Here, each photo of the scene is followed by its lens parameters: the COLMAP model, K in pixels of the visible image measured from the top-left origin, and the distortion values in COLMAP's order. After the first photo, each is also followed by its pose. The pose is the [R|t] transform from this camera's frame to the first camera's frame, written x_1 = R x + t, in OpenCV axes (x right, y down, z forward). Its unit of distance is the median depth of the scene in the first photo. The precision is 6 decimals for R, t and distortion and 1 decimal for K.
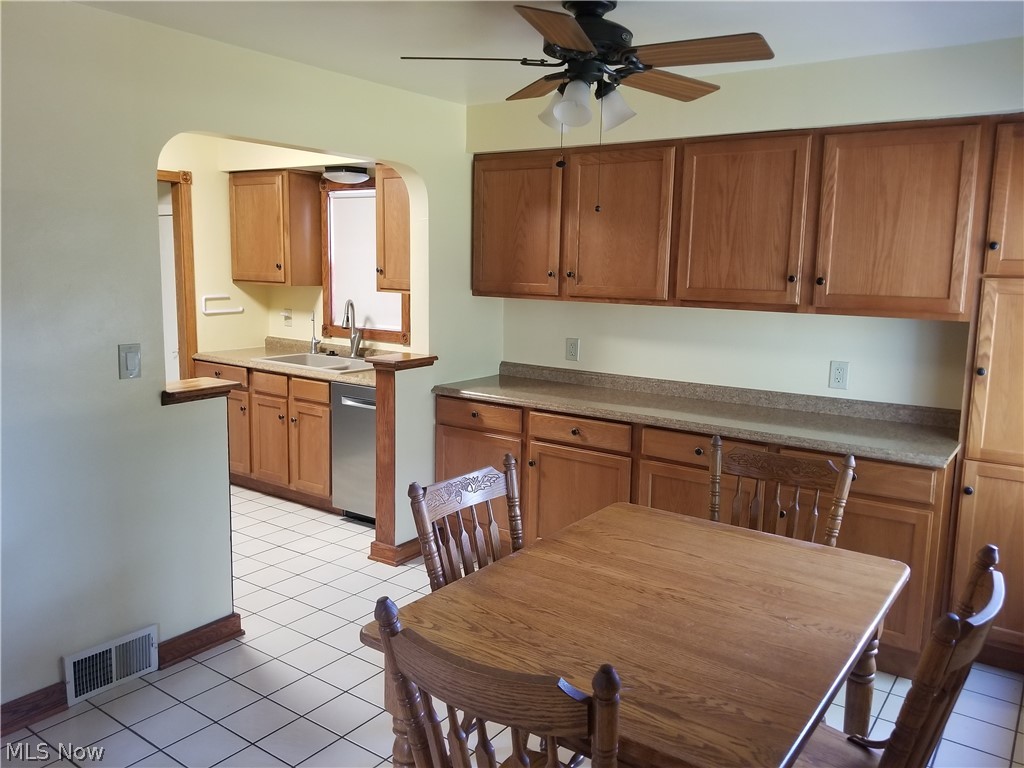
lens RADIAL K [[790.9, 0, 498.2], [0, 790.9, 380.3], [0, 0, 1]] dist [0.003592, -0.010285]
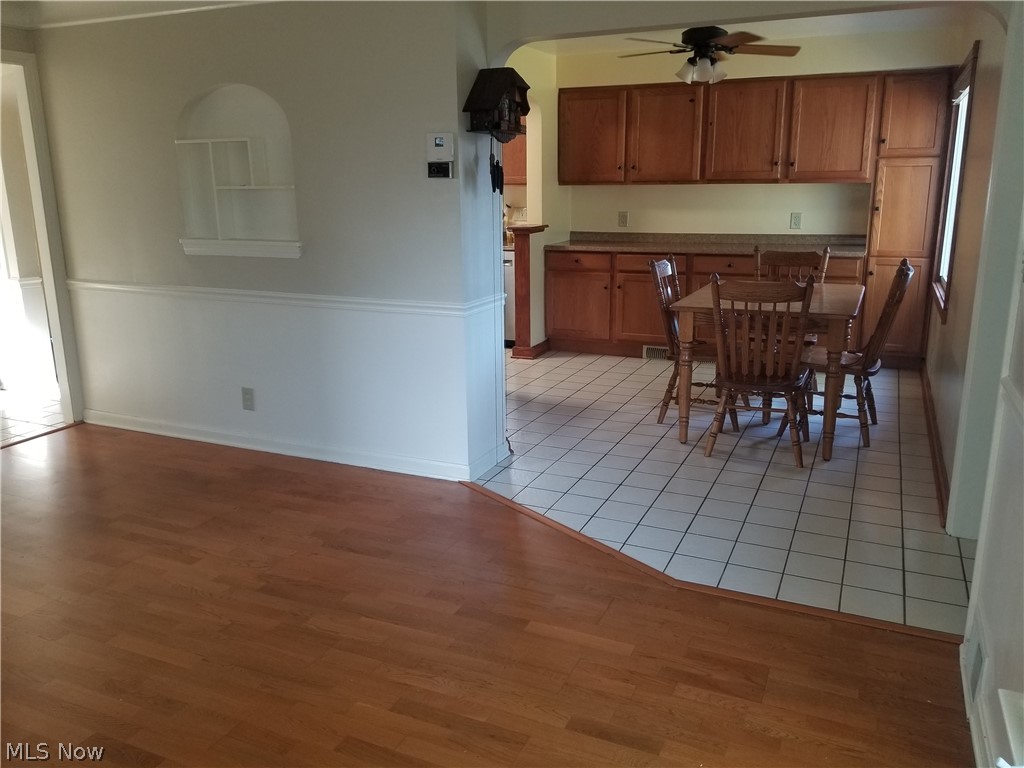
lens RADIAL K [[800.5, 0, 512.0], [0, 800.5, 384.0], [0, 0, 1]] dist [-0.001354, -0.005010]
pose [[0.979048, -0.080480, 0.187052, -0.473318], [0.060326, 0.991982, 0.111053, 0.102464], [-0.194490, -0.097442, 0.976053, -0.551574]]
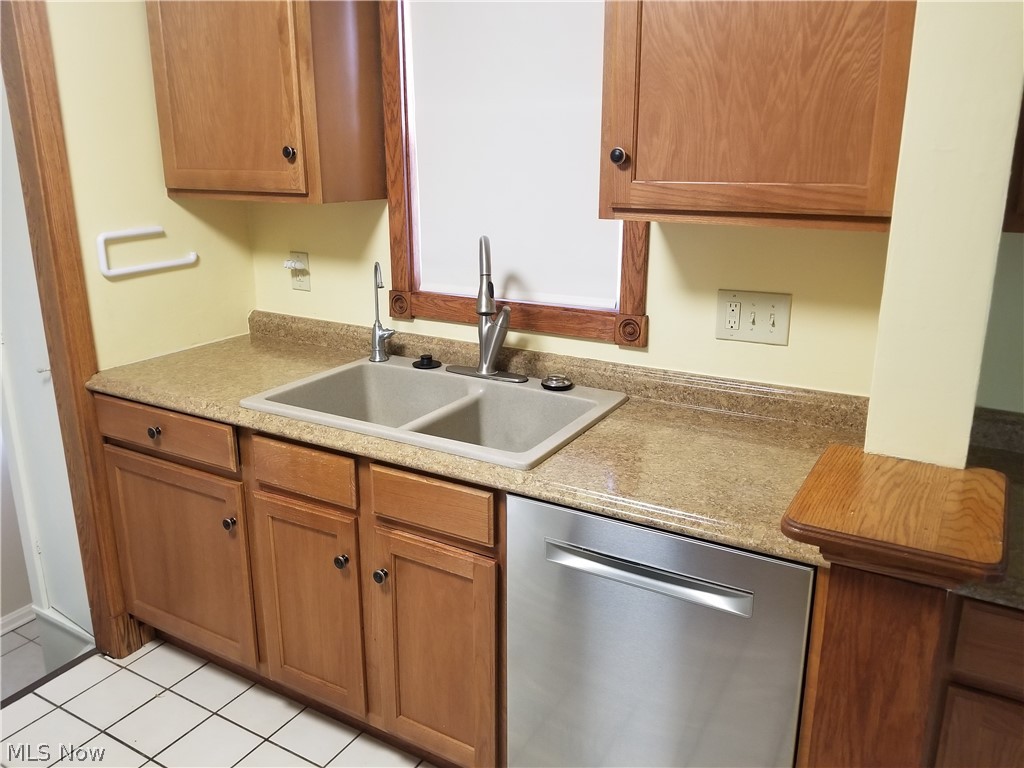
lens RADIAL K [[818.4, 0, 512.0], [0, 818.4, 384.0], [0, 0, 1]] dist [-0.002674, -0.002411]
pose [[0.995603, -0.045757, 0.081731, -0.288380], [0.034912, 0.990962, 0.129517, -0.111167], [-0.086919, -0.126094, 0.988203, 0.804384]]
